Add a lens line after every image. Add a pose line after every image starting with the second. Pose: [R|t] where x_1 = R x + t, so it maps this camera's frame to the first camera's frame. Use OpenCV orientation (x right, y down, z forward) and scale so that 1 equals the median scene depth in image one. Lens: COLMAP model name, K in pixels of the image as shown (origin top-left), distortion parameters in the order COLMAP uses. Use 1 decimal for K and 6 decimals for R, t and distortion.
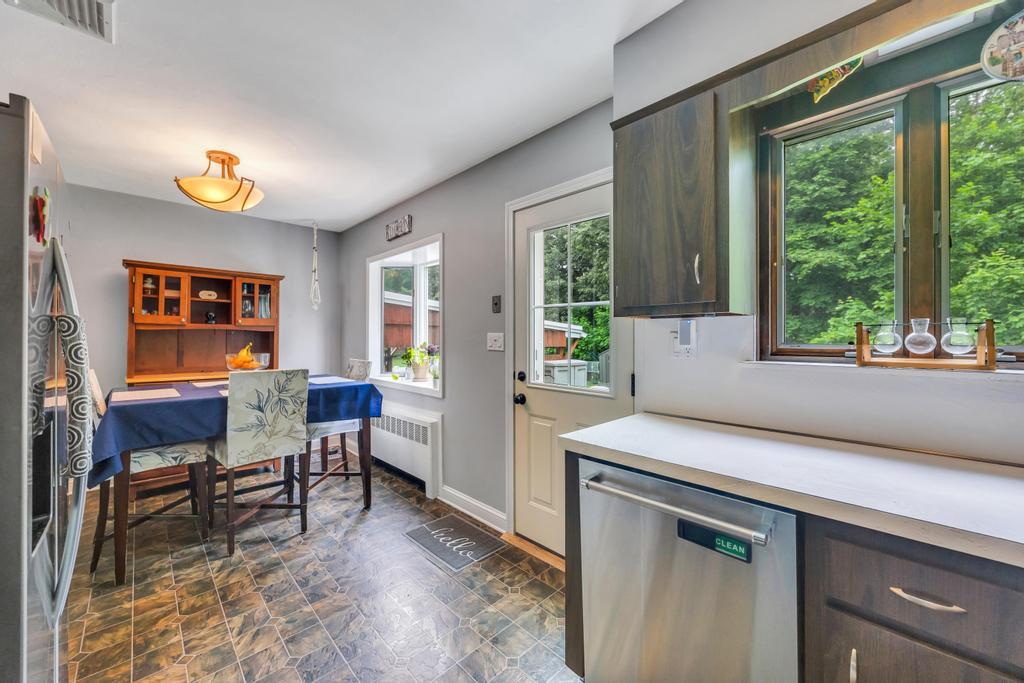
lens RADIAL K [[397.1, 0, 514.2], [0, 397.1, 336.9], [0, 0, 1]] dist [0.000758, -0.000188]
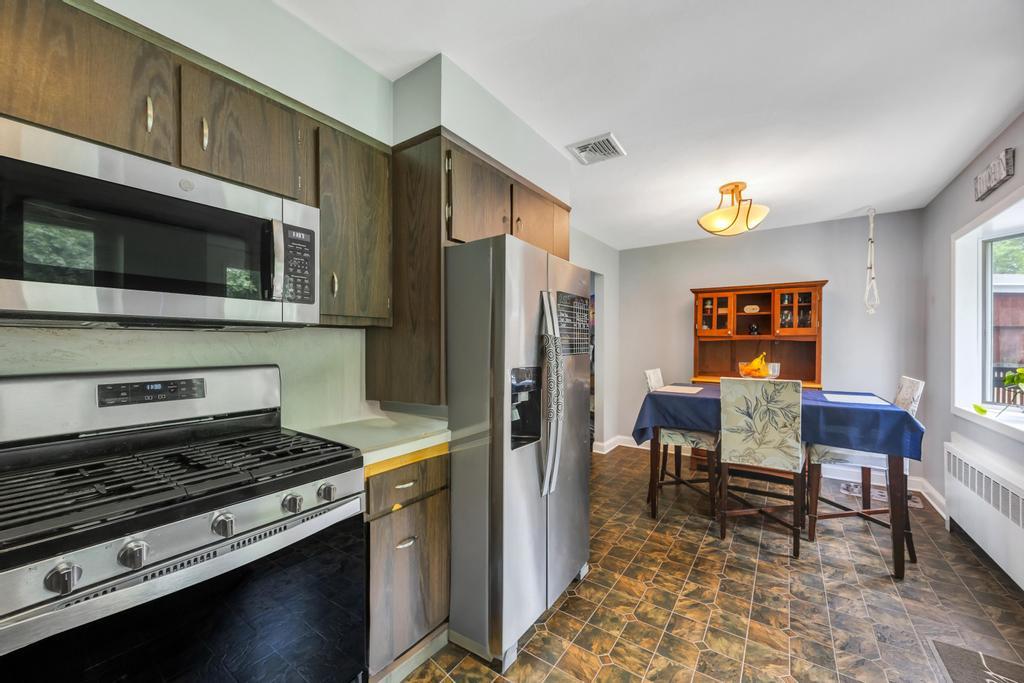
lens RADIAL K [[391.0, 0, 512.1], [0, 391.0, 346.5], [0, 0, 1]] dist [0.000109, -0.000124]
pose [[0.190562, 0.002689, -0.981672, 0.241102], [-0.004402, 0.999989, 0.001884, 0.000412], [0.981665, 0.003962, 0.190571, 0.176612]]
